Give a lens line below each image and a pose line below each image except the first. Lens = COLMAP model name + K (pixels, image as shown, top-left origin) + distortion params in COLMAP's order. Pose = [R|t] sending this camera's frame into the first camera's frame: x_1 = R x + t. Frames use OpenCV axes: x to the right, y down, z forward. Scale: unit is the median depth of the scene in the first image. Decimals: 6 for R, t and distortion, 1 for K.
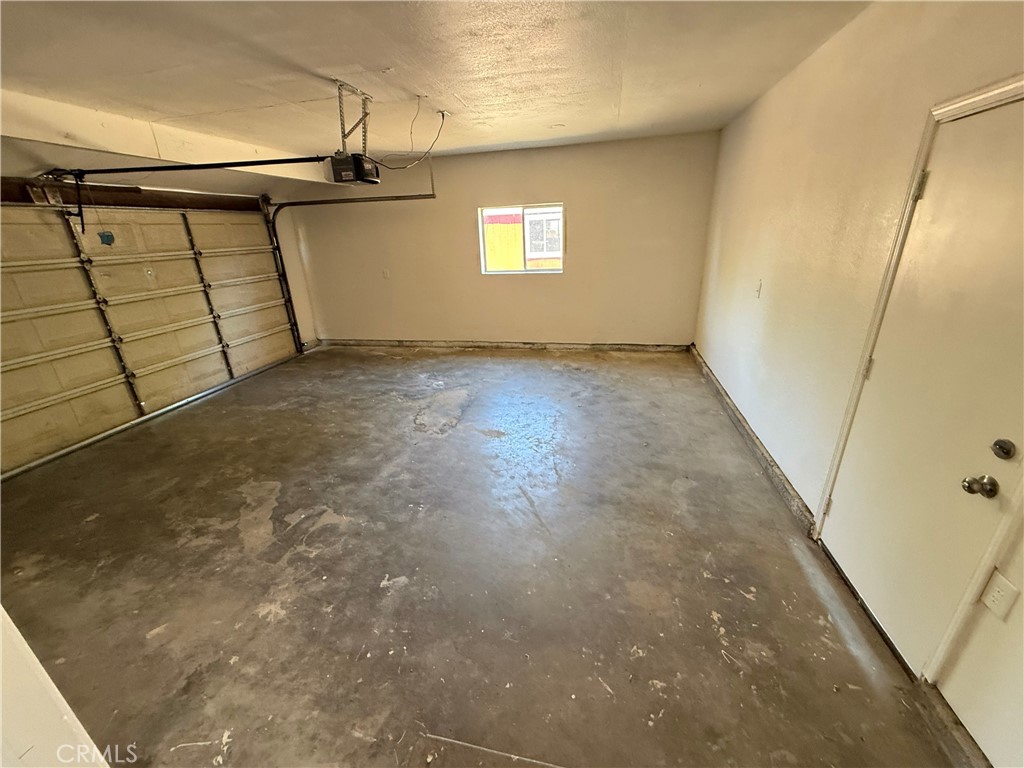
lens RADIAL K [[407.9, 0, 511.2], [0, 407.9, 384.3], [0, 0, 1]] dist [0.001061, -0.000256]
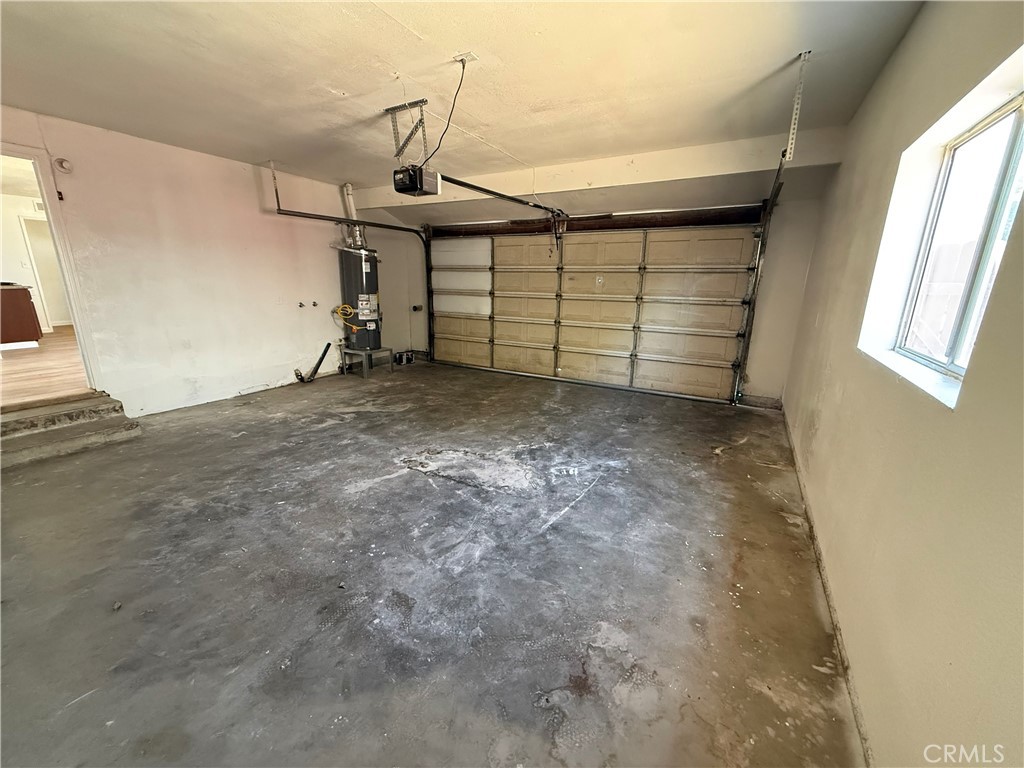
lens RADIAL K [[407.9, 0, 511.2], [0, 407.9, 384.3], [0, 0, 1]] dist [0.001061, -0.000256]
pose [[-0.288926, 0.273517, -0.917448, 0.466881], [-0.342079, 0.865558, 0.365776, -0.376175], [0.894150, 0.419521, -0.156517, 1.119859]]
